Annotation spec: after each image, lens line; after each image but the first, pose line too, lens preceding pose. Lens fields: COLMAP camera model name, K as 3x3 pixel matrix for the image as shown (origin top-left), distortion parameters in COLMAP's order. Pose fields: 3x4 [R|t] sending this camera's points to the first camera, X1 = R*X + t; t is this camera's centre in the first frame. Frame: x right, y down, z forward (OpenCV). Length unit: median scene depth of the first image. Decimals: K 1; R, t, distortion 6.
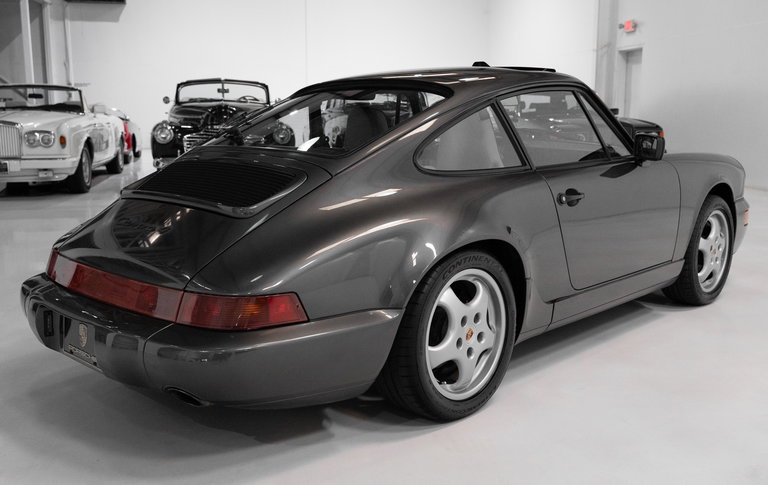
lens RADIAL K [[774.8, 0, 387.7], [0, 774.8, 230.7], [0, 0, 1]] dist [0.003459, 0.000000]
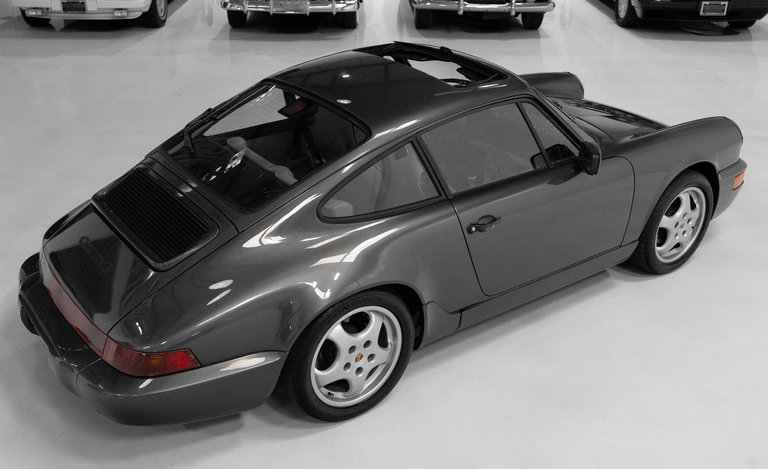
lens RADIAL K [[801.5, 0, 377.5], [0, 801.5, 231.2], [0, 0, 1]] dist [-0.008694, 0.000000]
pose [[0.983003, 0.090437, -0.159768, 0.241922], [-0.039182, 0.953547, 0.298685, -0.326207], [0.179359, -0.287348, 0.940883, -0.079167]]
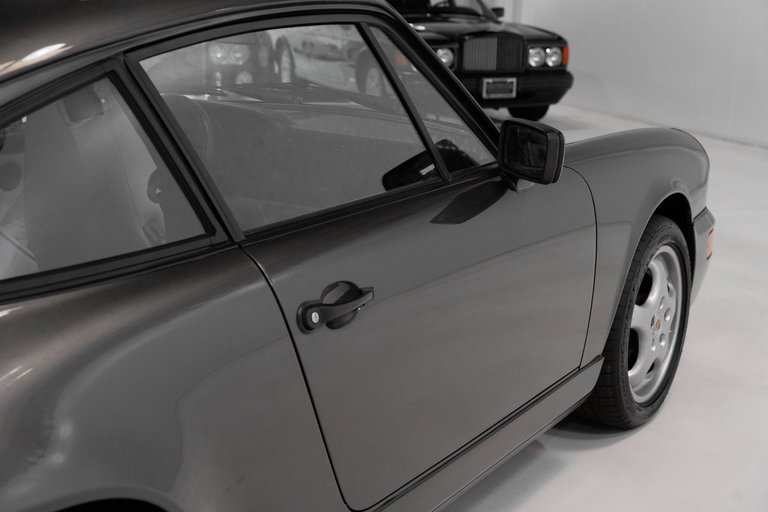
lens RADIAL K [[1052.7, 0, 386.5], [0, 1052.7, 253.8], [0, 0, 1]] dist [-0.003872, 0.000000]
pose [[0.985586, -0.027690, 0.166892, 0.154440], [0.012998, 0.995992, 0.088490, -0.105013], [-0.168673, -0.085045, 0.981996, 0.420086]]
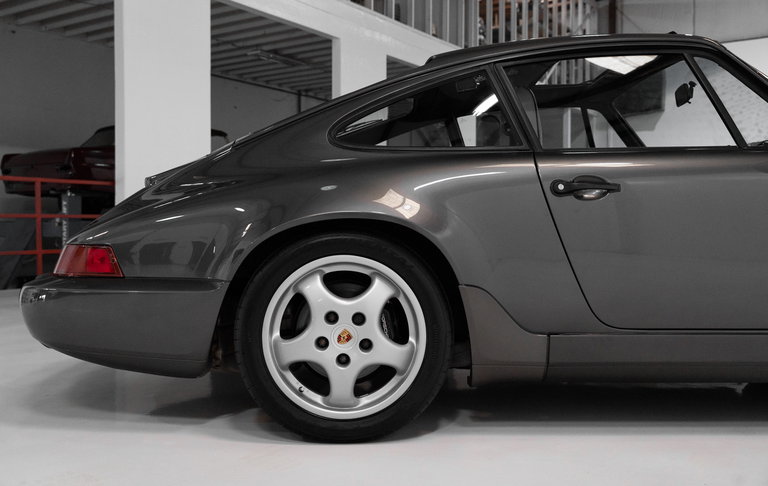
lens RADIAL K [[774.8, 0, 383.2], [0, 774.8, 244.6], [0, 0, 1]] dist [0.003459, 0.000000]
pose [[0.729563, 0.018220, -0.683670, 0.524529], [-0.112739, 0.989174, -0.093945, 0.084916], [0.674557, 0.145615, 0.723719, 0.335223]]
